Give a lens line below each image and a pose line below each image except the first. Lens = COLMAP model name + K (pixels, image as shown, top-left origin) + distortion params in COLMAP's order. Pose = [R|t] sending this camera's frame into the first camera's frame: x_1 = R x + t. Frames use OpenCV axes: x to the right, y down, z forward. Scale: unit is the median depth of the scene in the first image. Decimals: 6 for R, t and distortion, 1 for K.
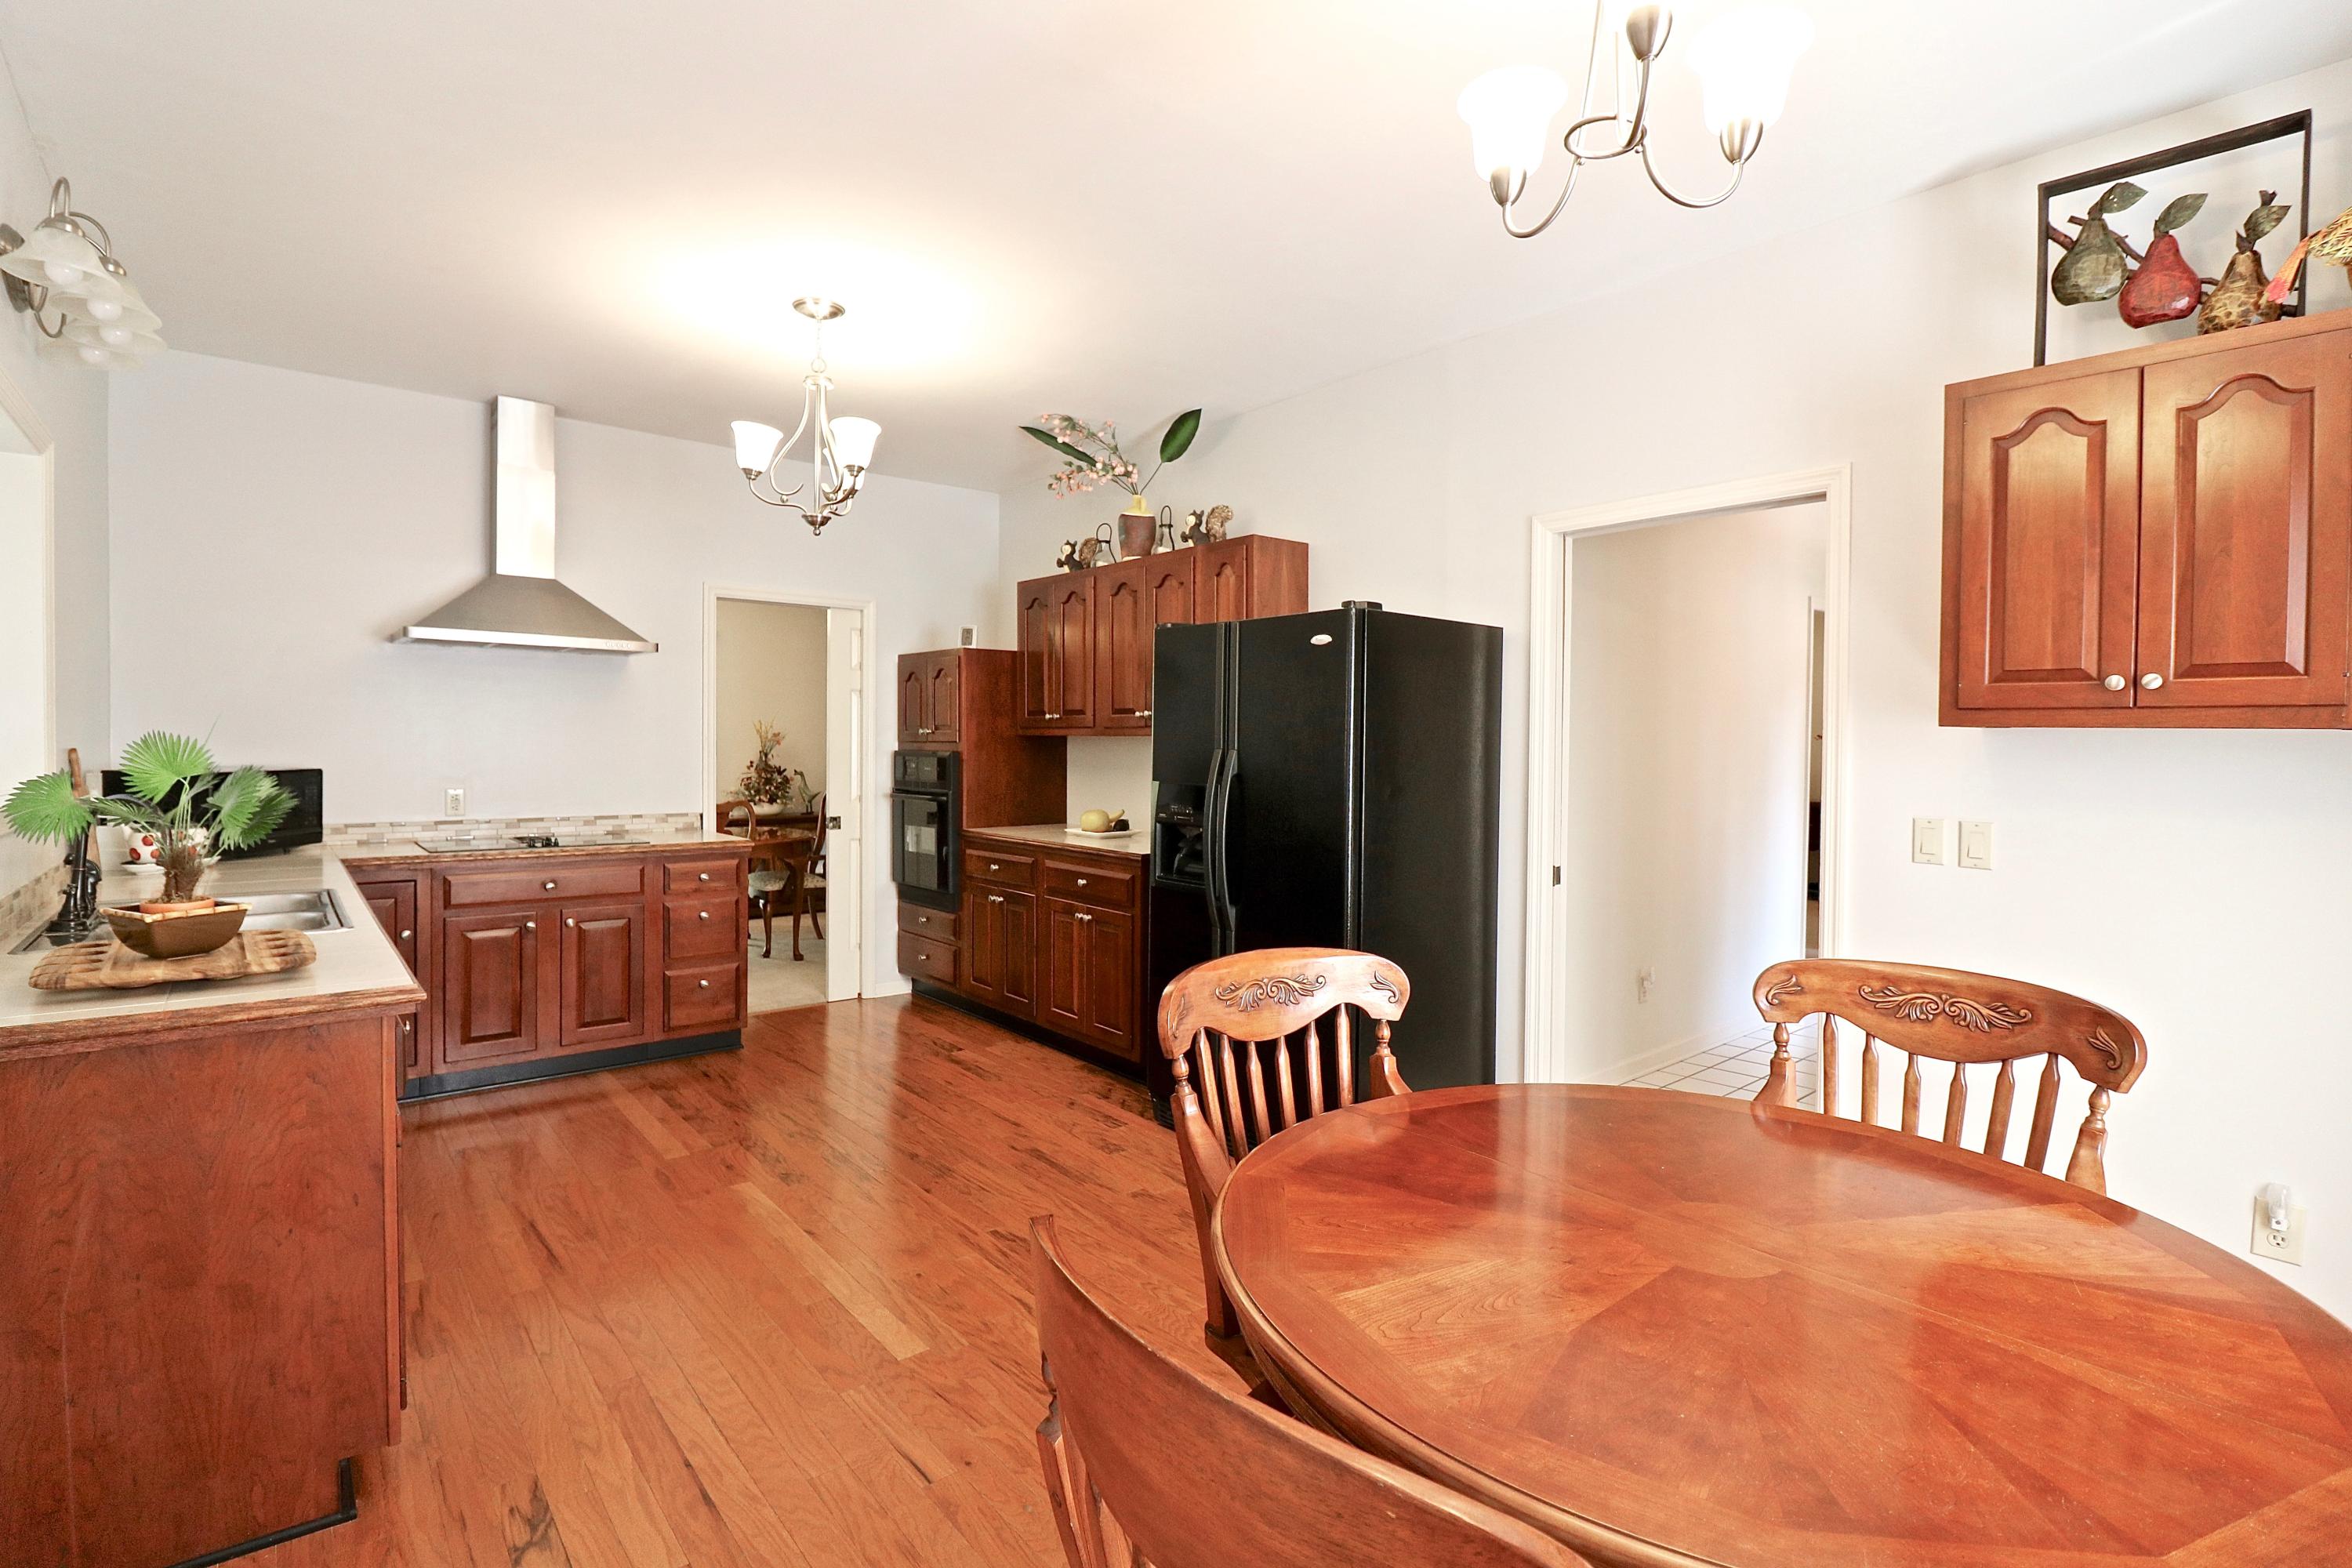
lens RADIAL K [[1090.9, 0, 1166.2], [0, 1090.9, 761.3], [0, 0, 1]] dist [0.000233, -0.012552]
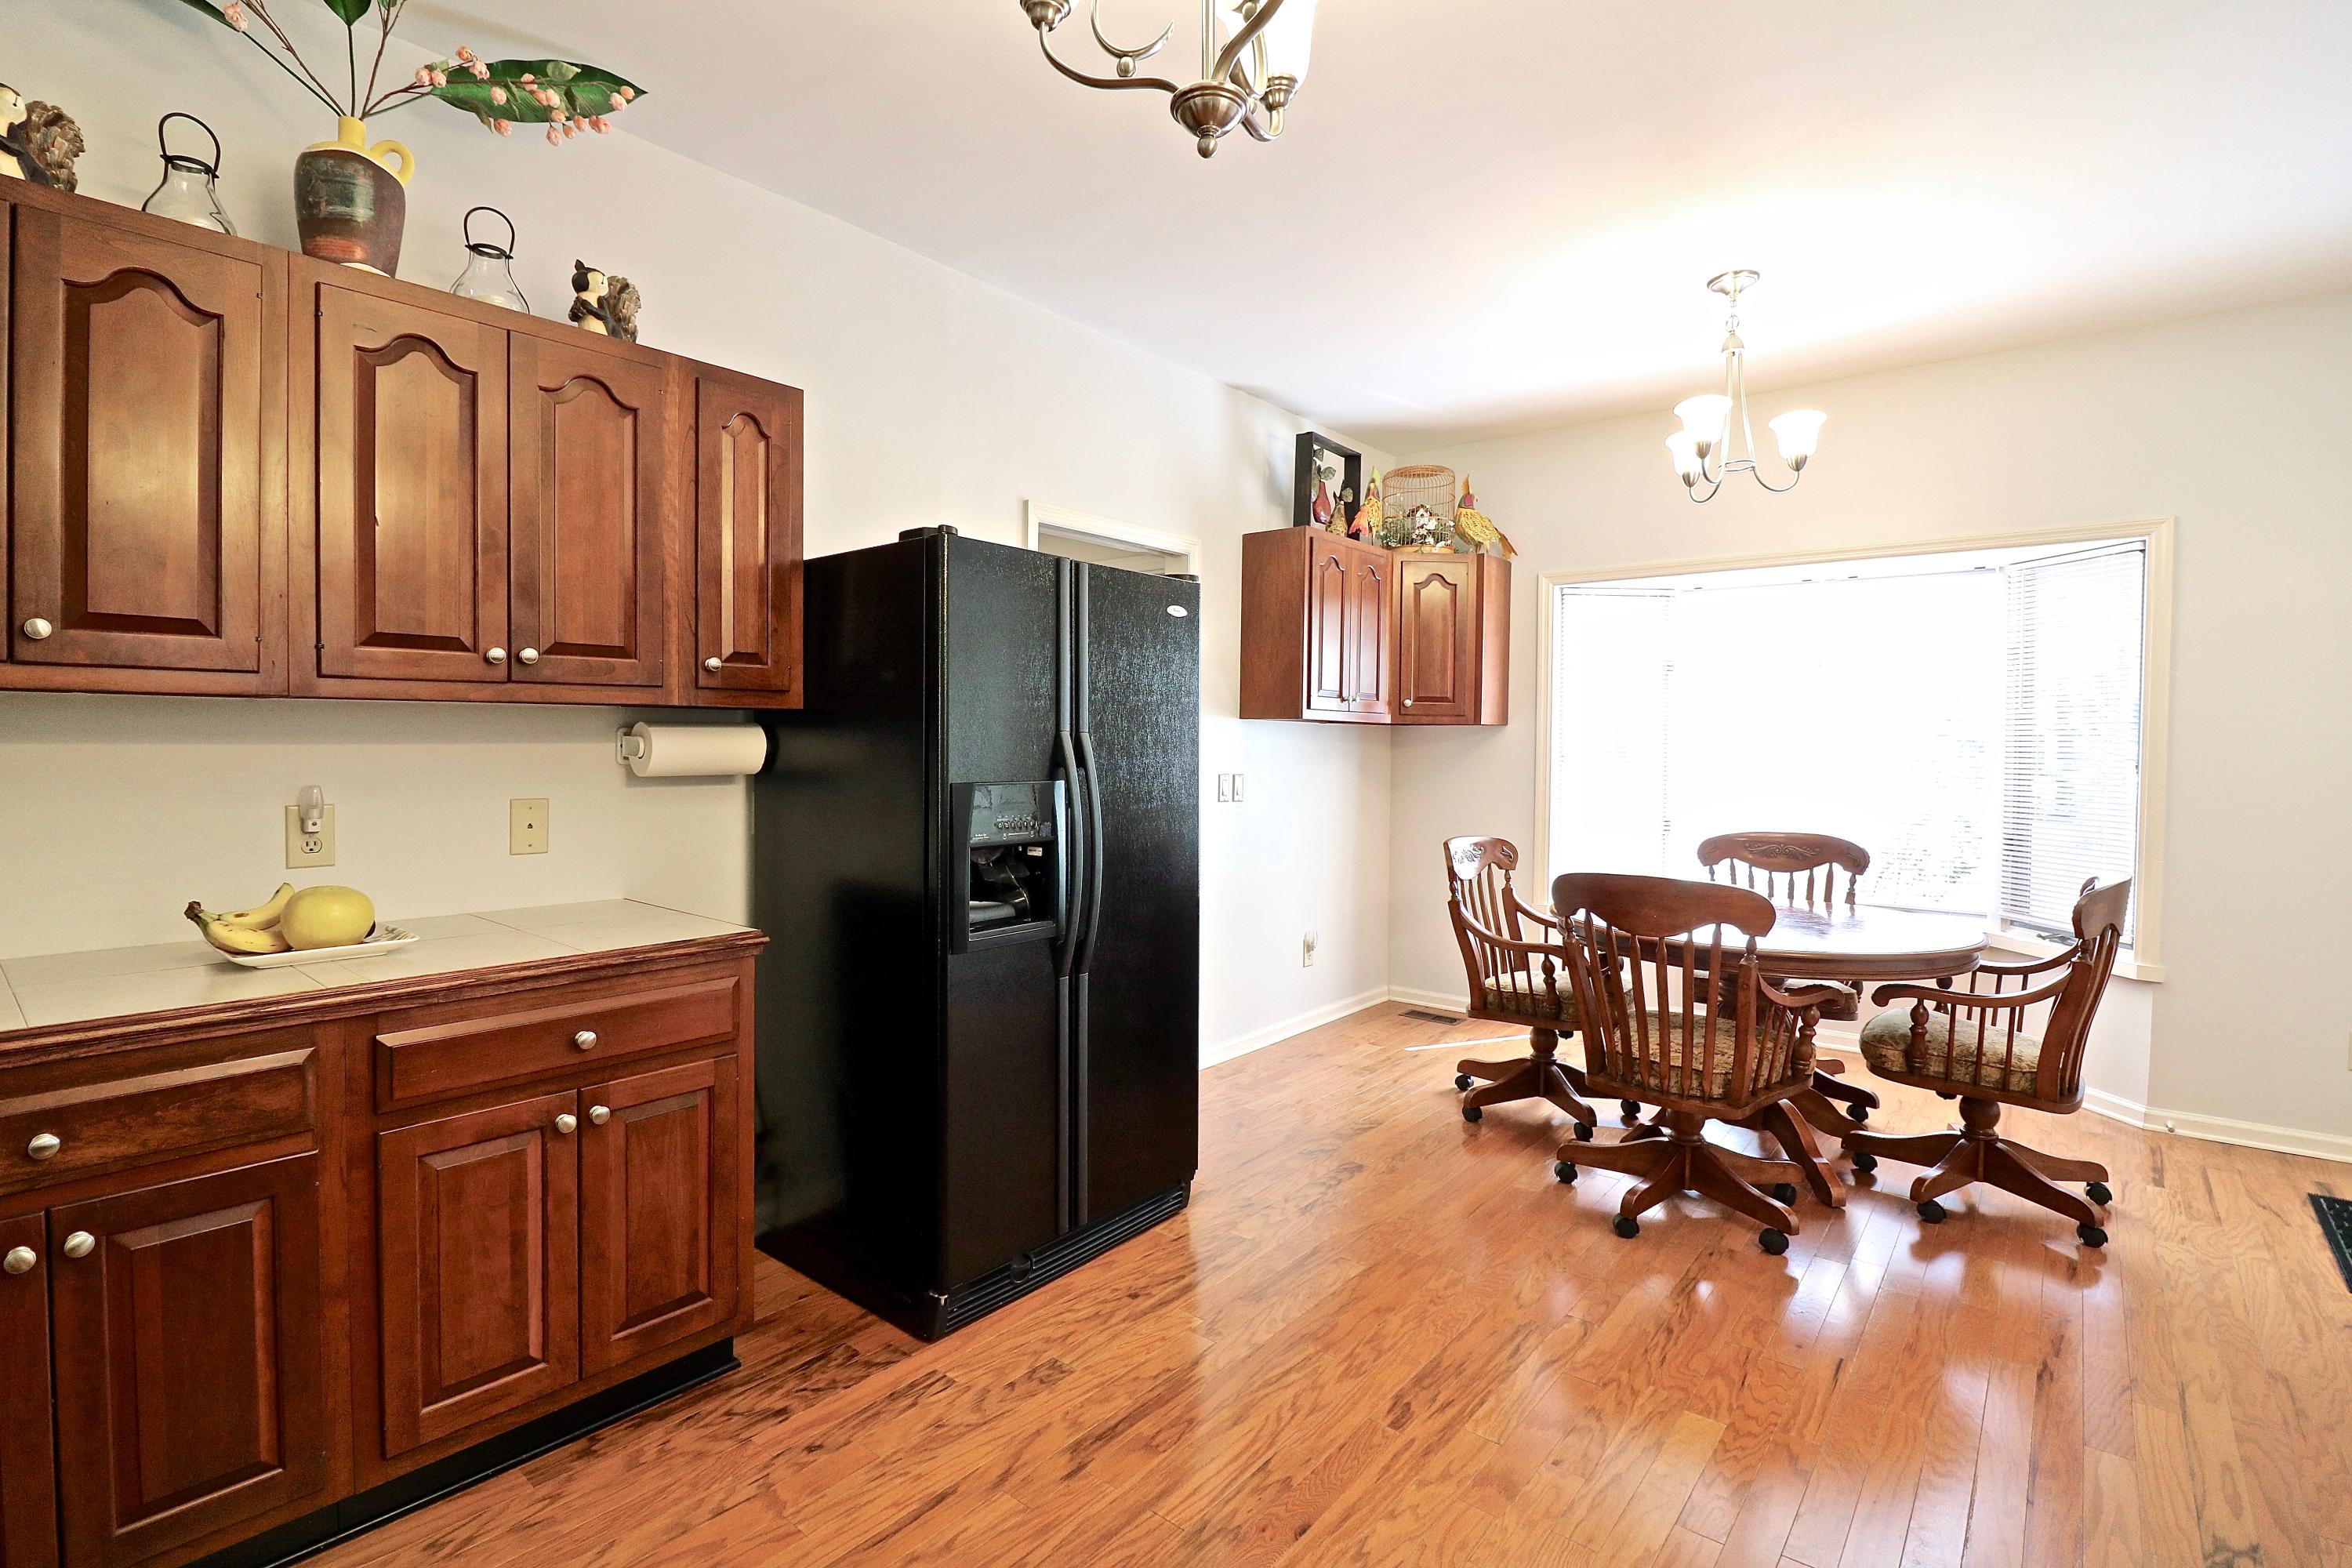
lens RADIAL K [[1092.1, 0, 1175.2], [0, 1092.1, 754.7], [0, 0, 1]] dist [0.001903, -0.000521]
pose [[-0.184743, -0.033496, 0.982216, -0.671555], [-0.006951, 0.999439, 0.032776, -0.021348], [-0.982762, -0.000773, -0.184872, 1.050095]]
